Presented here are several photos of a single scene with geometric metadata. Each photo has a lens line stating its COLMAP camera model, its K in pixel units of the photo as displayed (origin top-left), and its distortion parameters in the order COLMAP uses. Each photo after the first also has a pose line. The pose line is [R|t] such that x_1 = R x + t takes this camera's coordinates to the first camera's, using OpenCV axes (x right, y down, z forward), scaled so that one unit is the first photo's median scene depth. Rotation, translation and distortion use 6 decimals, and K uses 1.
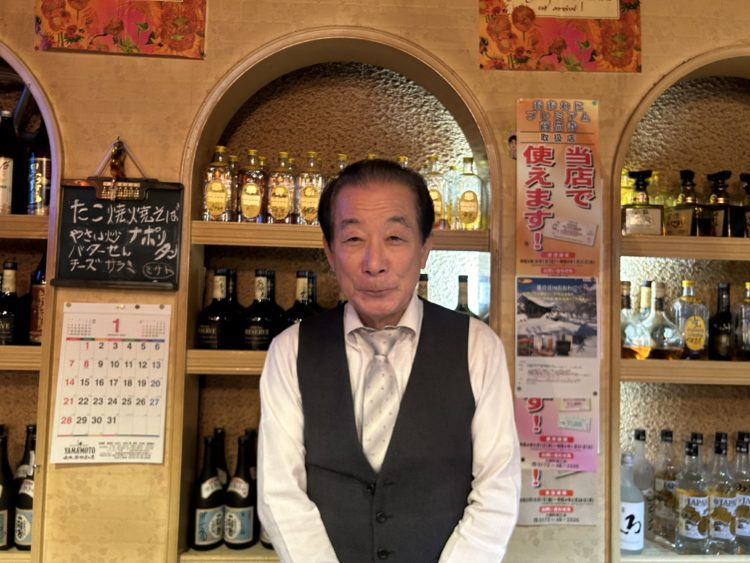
lens RADIAL K [[566.5, 0, 370.7], [0, 566.5, 256.5], [0, 0, 1]] dist [0.044762, 0.000290]
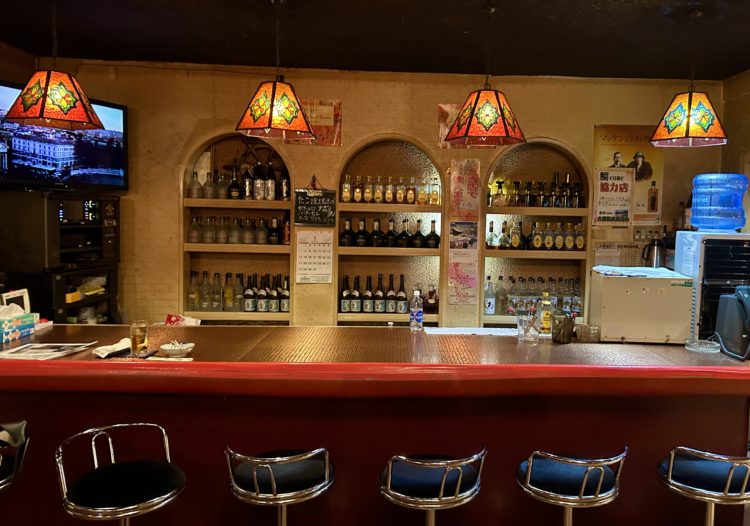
lens RADIAL K [[760.1, 0, 374.9], [0, 760.1, 262.3], [0, 0, 1]] dist [0.000447, 0.000000]
pose [[0.996480, 0.000638, -0.083824, 0.199349], [0.012179, 0.988259, 0.152304, -0.354219], [0.082936, -0.152789, 0.984773, -2.880613]]
